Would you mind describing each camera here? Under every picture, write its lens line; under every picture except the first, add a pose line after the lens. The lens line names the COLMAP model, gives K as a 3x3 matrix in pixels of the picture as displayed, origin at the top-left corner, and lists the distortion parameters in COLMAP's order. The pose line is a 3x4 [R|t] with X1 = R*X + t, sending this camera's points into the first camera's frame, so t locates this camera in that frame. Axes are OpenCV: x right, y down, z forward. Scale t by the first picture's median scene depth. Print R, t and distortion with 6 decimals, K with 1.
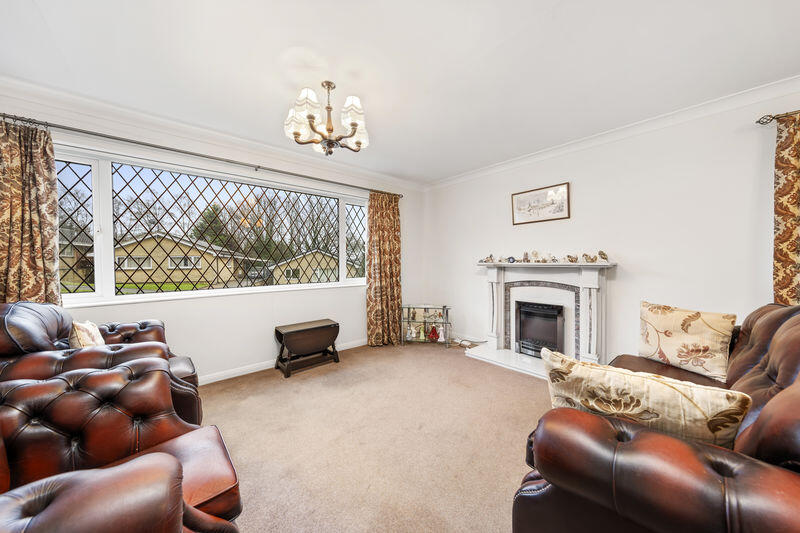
lens RADIAL K [[274.7, 0, 398.6], [0, 274.7, 267.5], [0, 0, 1]] dist [0.001558, -0.000075]
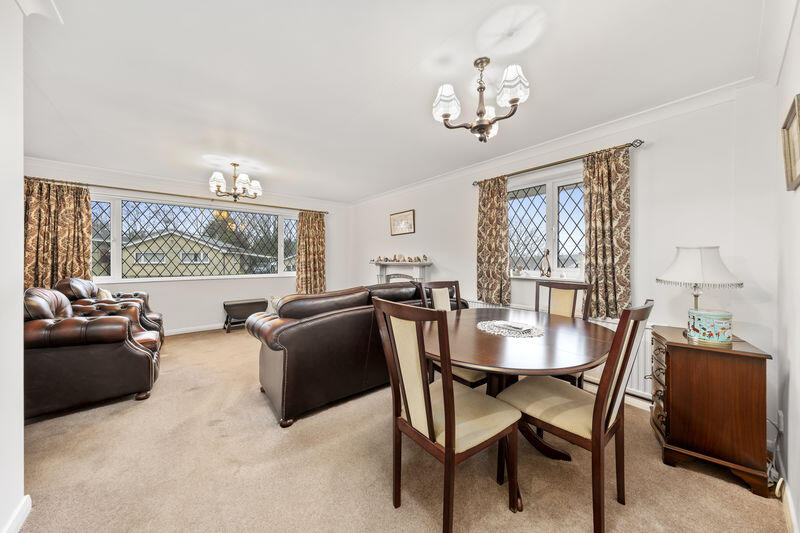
lens RADIAL K [[274.7, 0, 401.5], [0, 274.7, 261.4], [0, 0, 1]] dist [0.001558, -0.000075]
pose [[0.999530, 0.010755, -0.028724, 0.663654], [-0.011154, 0.999843, -0.013769, 0.000794], [0.028571, 0.014083, 0.999493, -0.581028]]
